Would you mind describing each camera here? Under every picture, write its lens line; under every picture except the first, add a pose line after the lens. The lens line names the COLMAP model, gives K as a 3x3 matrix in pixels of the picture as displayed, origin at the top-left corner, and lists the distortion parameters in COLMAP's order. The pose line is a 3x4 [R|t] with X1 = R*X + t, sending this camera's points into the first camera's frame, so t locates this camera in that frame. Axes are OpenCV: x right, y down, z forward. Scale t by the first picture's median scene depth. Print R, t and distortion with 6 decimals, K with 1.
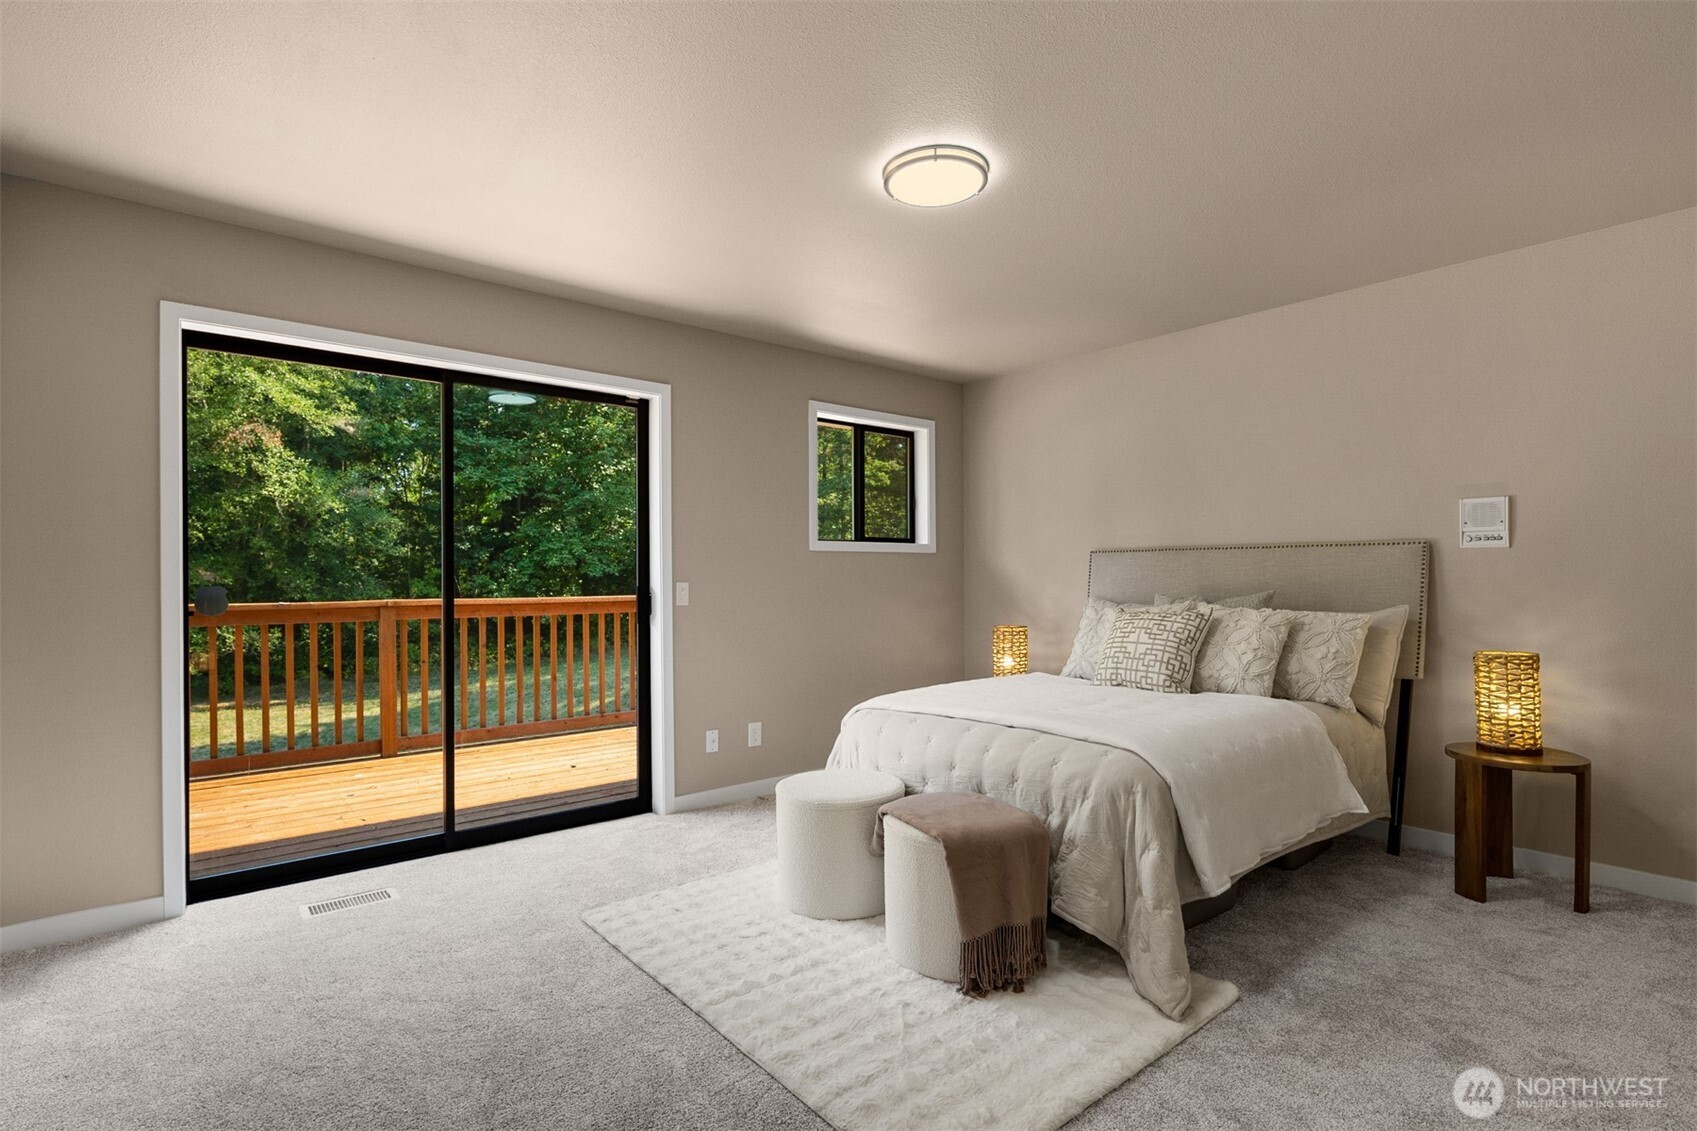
lens RADIAL K [[826.3, 0, 848.7], [0, 826.3, 584.3], [0, 0, 1]] dist [0.001186, -0.000253]
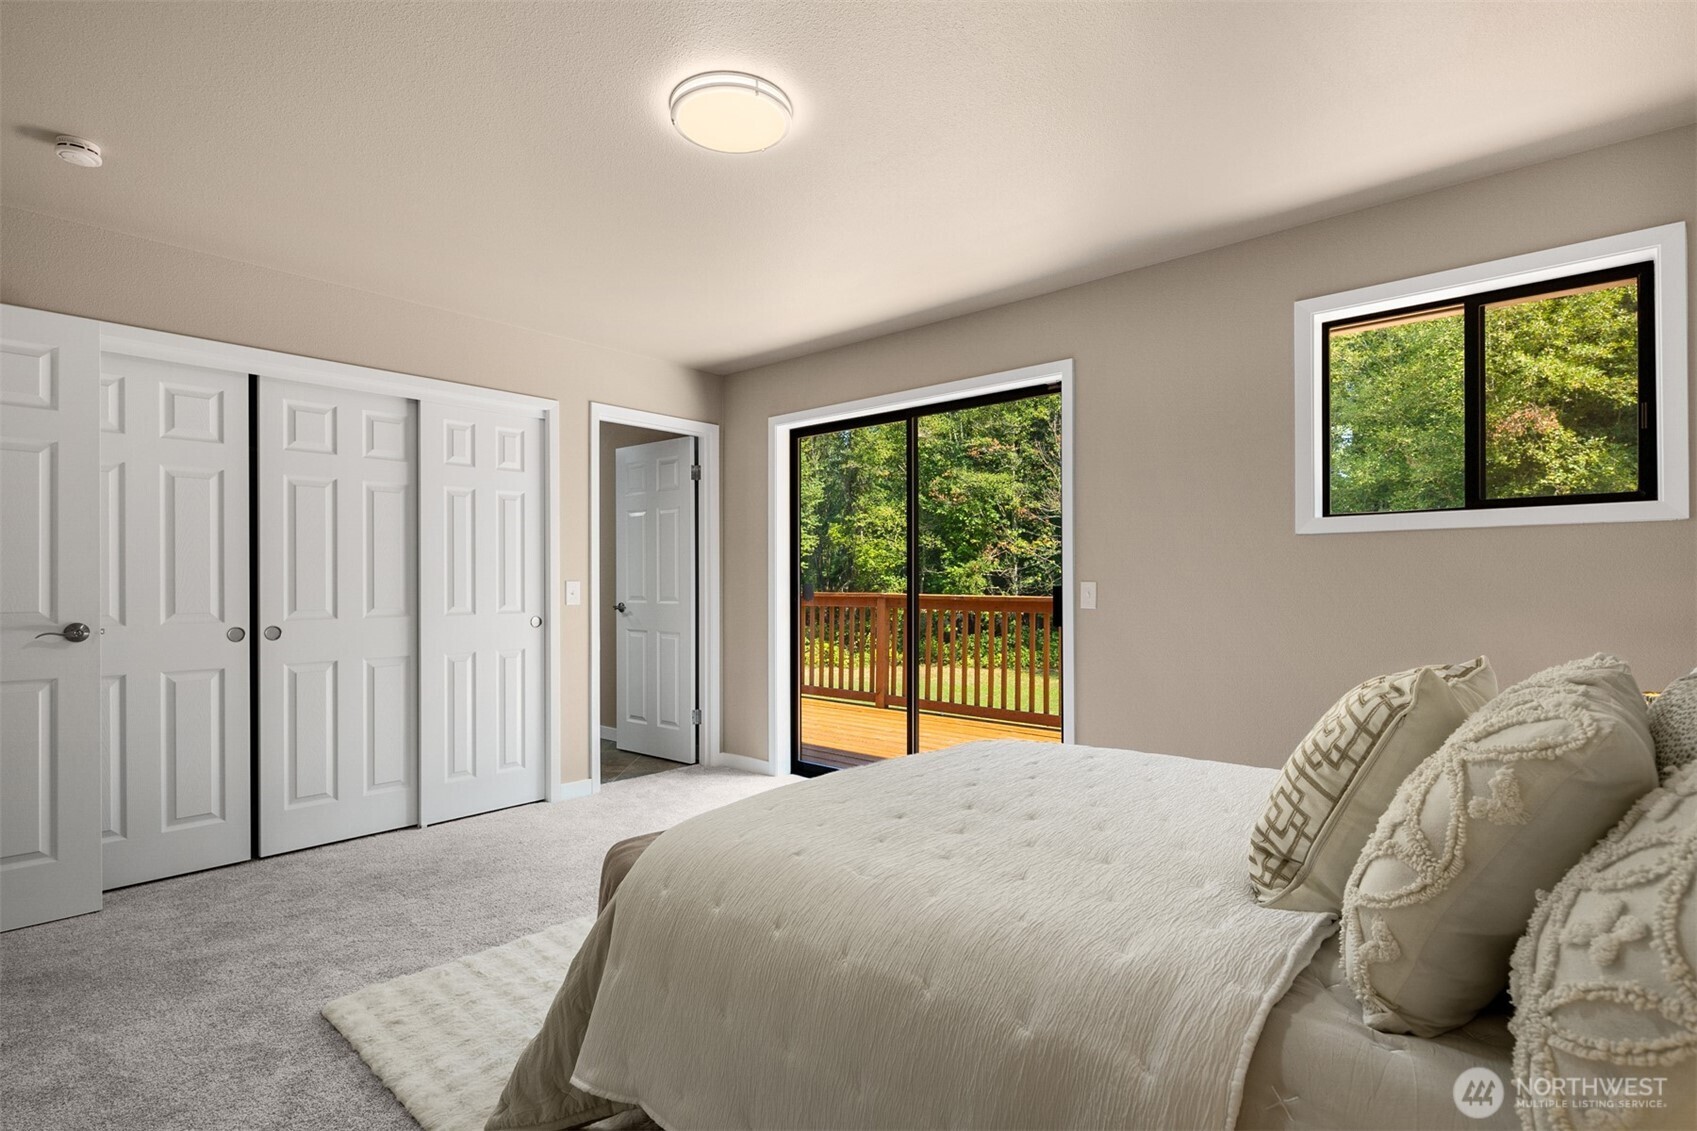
lens RADIAL K [[826.3, 0, 848.7], [0, 826.3, 584.3], [0, 0, 1]] dist [0.001186, -0.000253]
pose [[0.140241, 0.009253, -0.990074, 0.105459], [-0.004300, 0.999953, 0.008736, -0.001070], [0.990108, 0.003032, 0.140274, 0.107709]]
